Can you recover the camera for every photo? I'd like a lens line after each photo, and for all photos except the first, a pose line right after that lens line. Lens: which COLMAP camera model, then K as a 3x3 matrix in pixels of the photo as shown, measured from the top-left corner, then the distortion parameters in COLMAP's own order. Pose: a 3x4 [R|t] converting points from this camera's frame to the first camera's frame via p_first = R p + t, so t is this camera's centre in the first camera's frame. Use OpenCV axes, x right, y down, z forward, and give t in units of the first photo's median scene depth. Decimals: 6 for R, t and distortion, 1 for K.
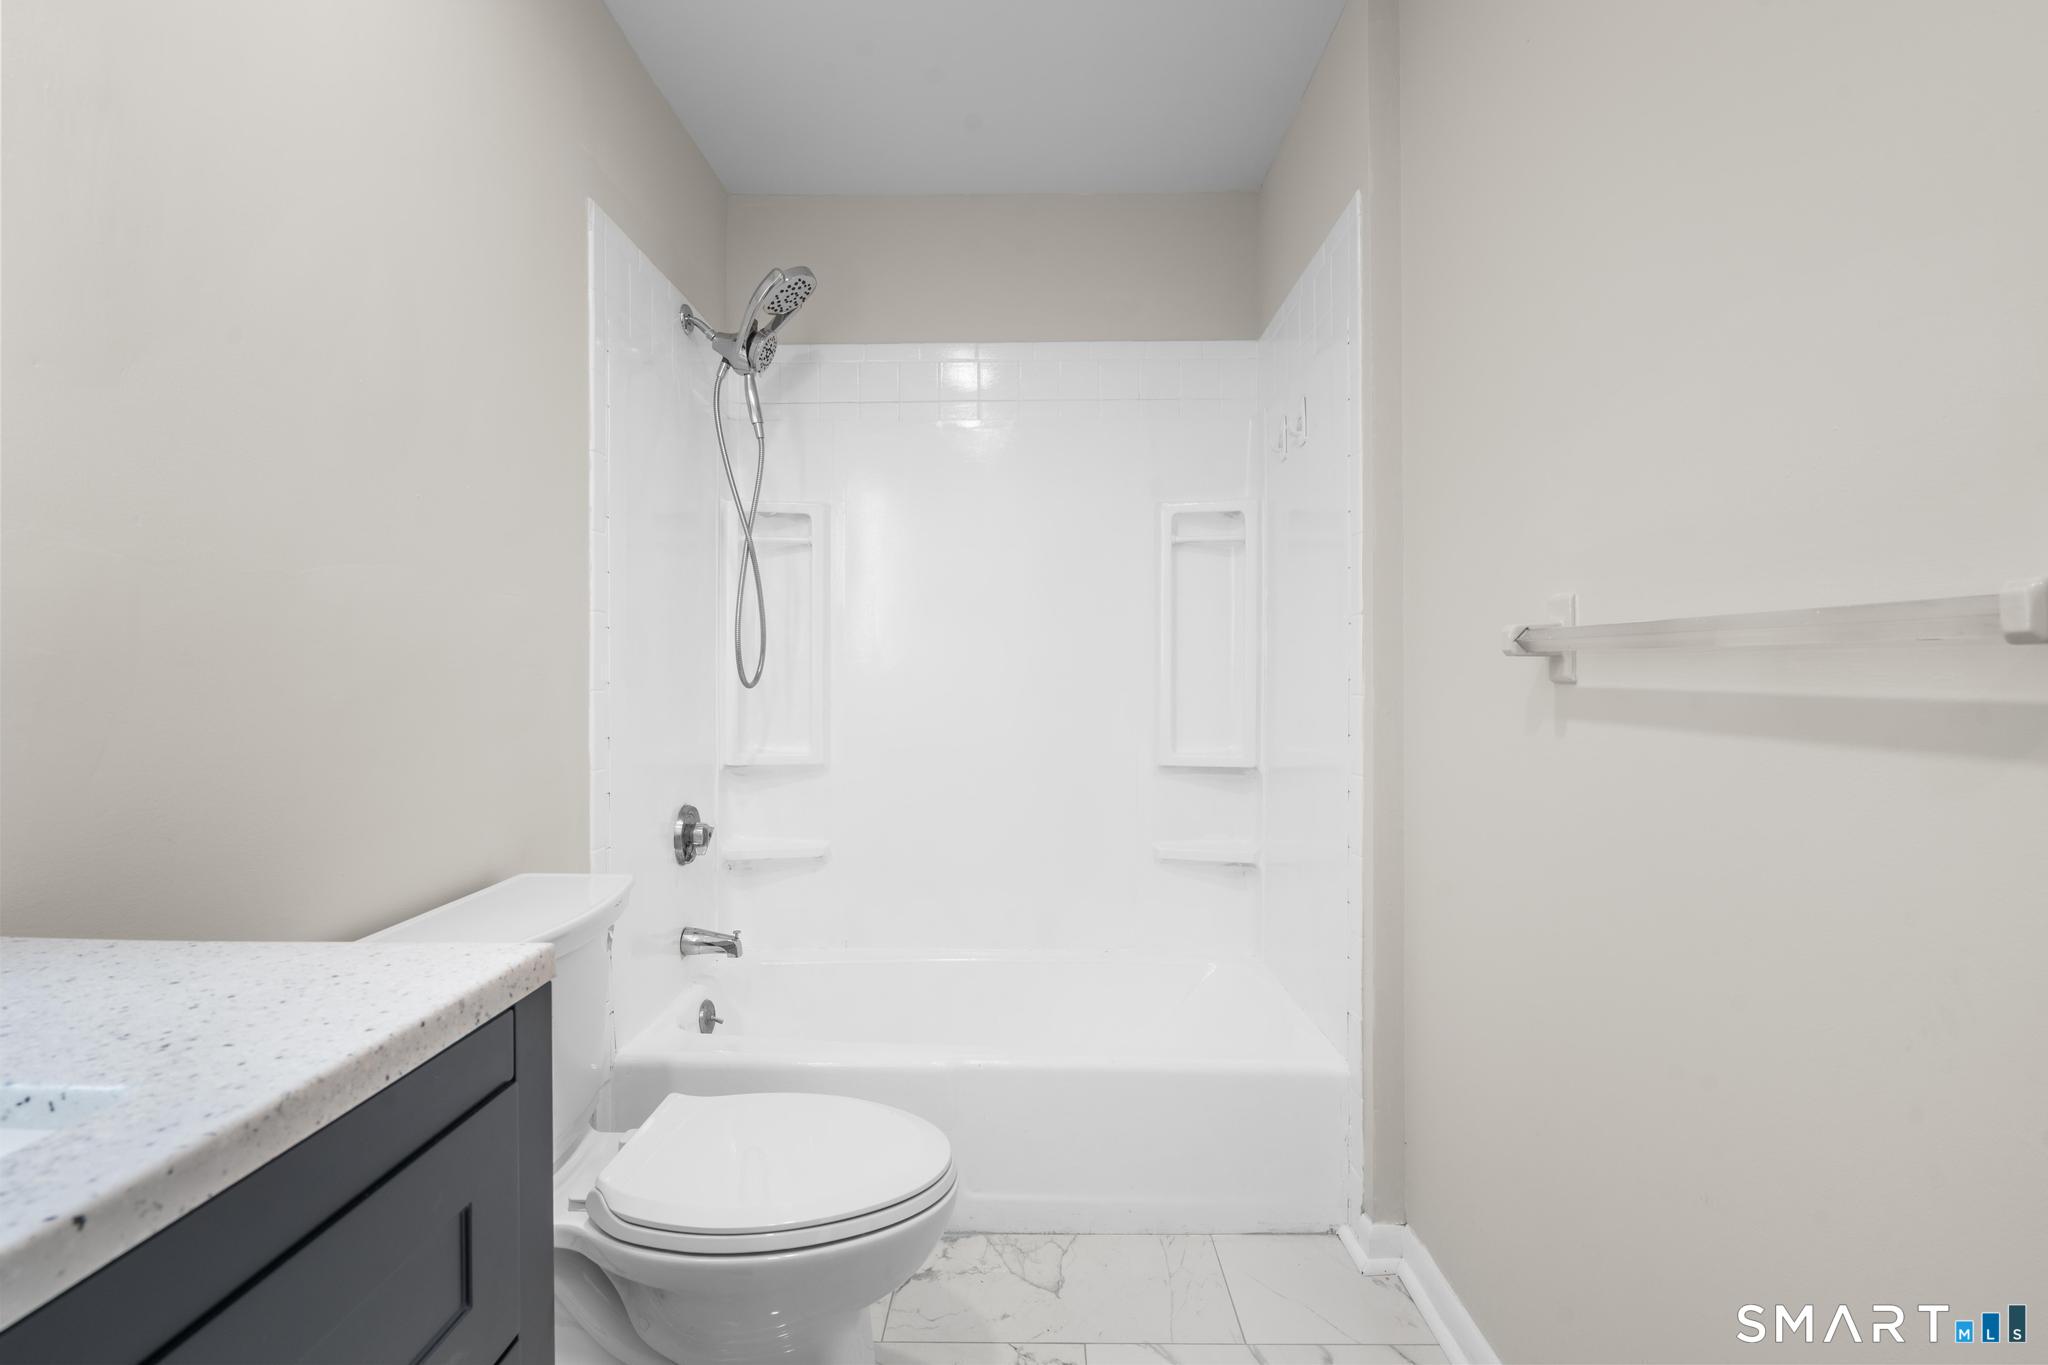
lens RADIAL K [[918.2, 0, 1020.7], [0, 918.2, 687.7], [0, 0, 1]] dist [-0.014902, 0.005374]
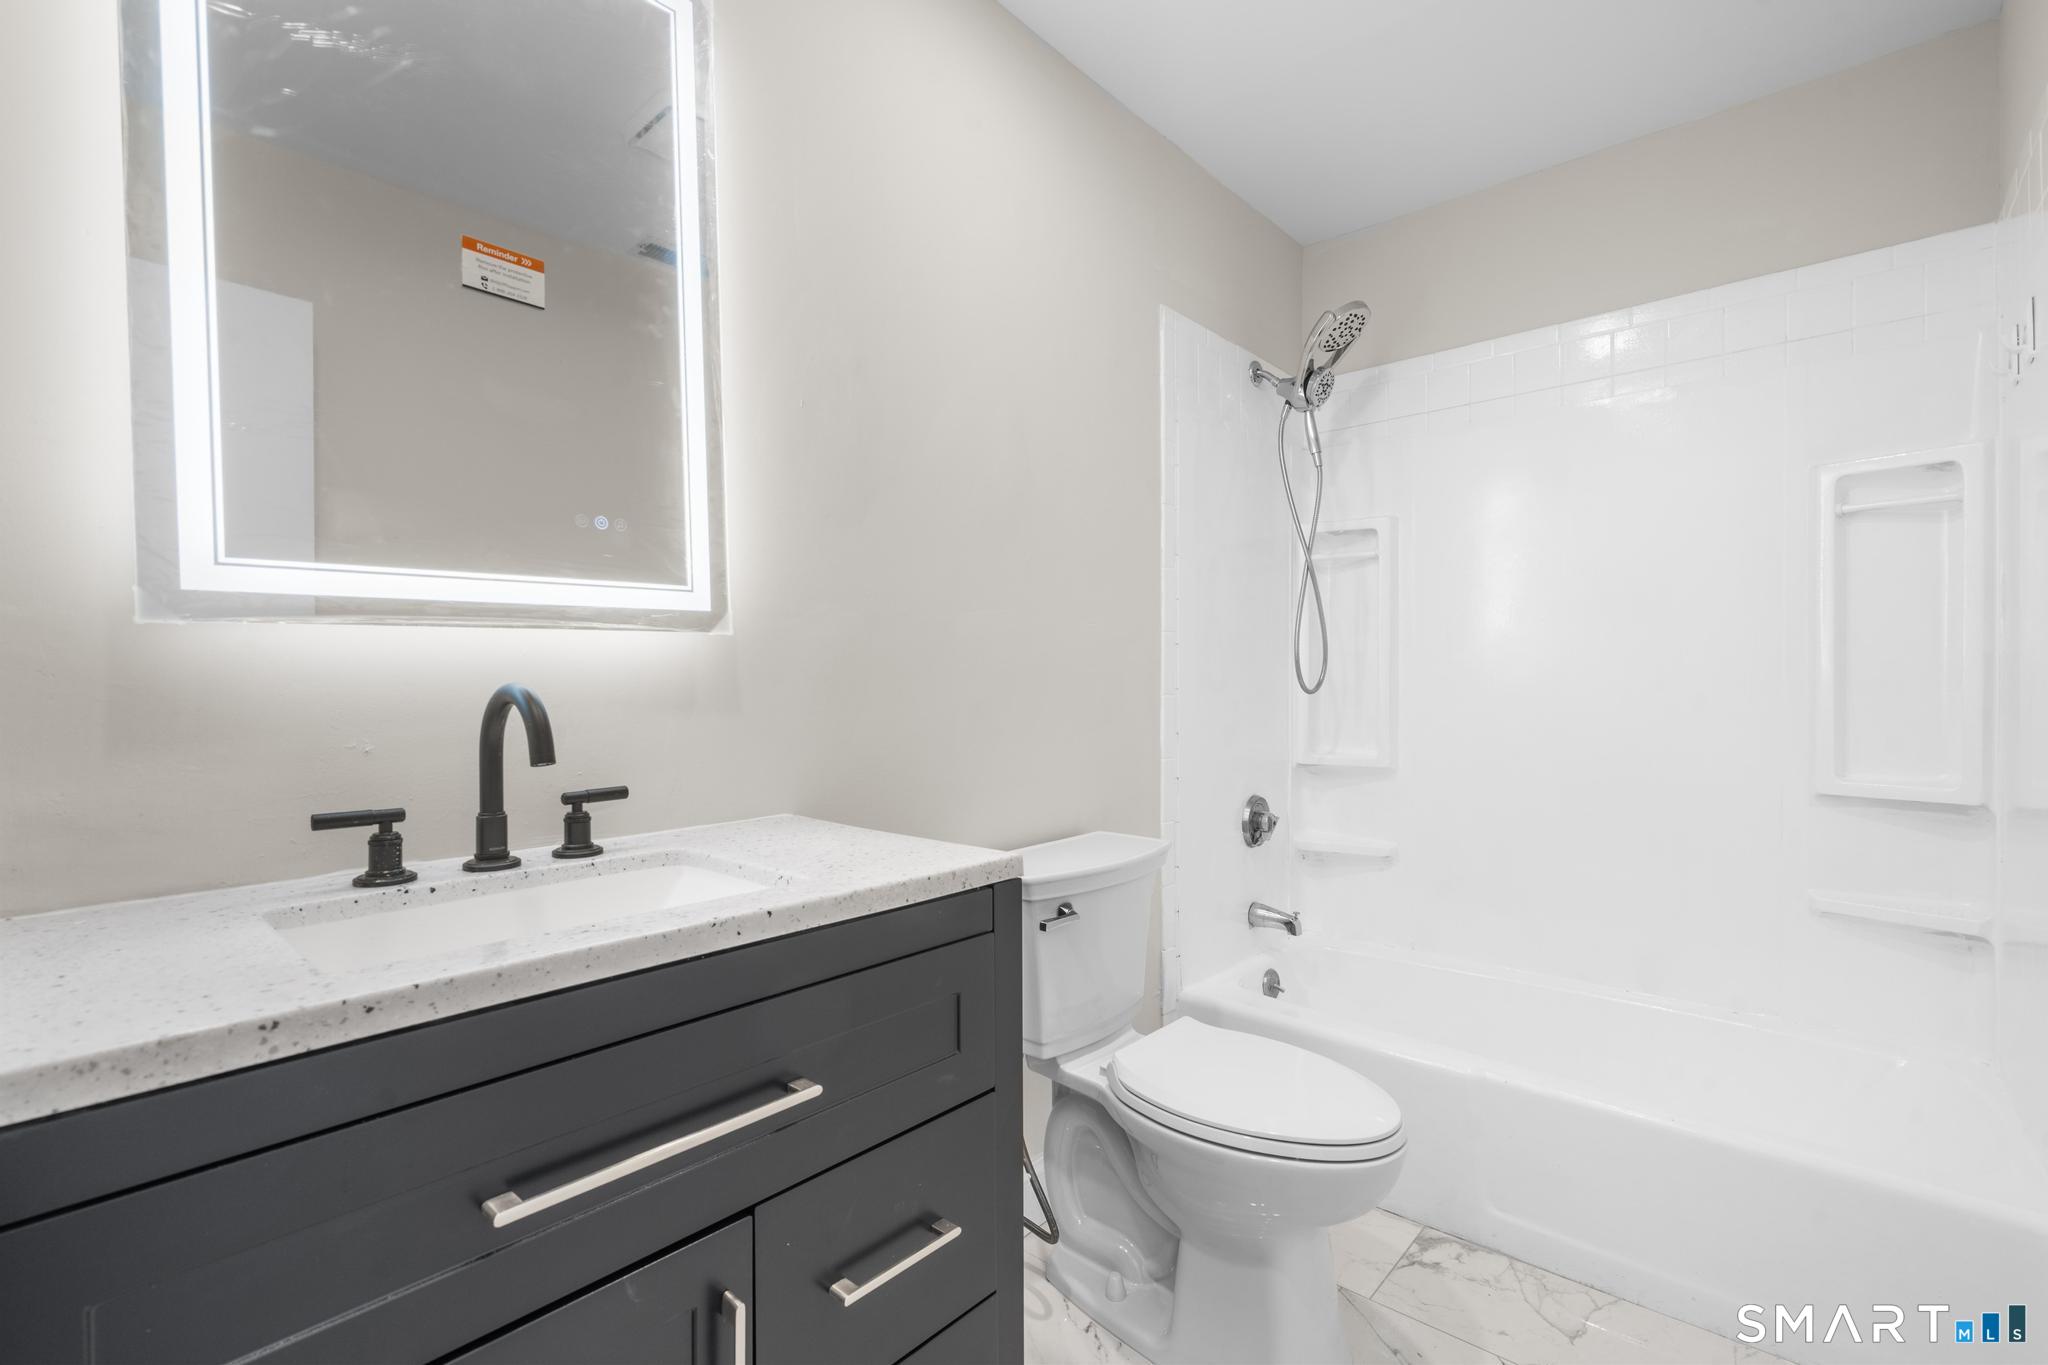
lens RADIAL K [[916.0, 0, 1021.5], [0, 916.0, 689.0], [0, 0, 1]] dist [-0.011285, 0.004501]
pose [[0.757370, 0.002411, -0.652981, 0.161534], [-0.006096, 0.999976, -0.003379, 0.000364], [0.652957, 0.006539, 0.757367, -0.061167]]
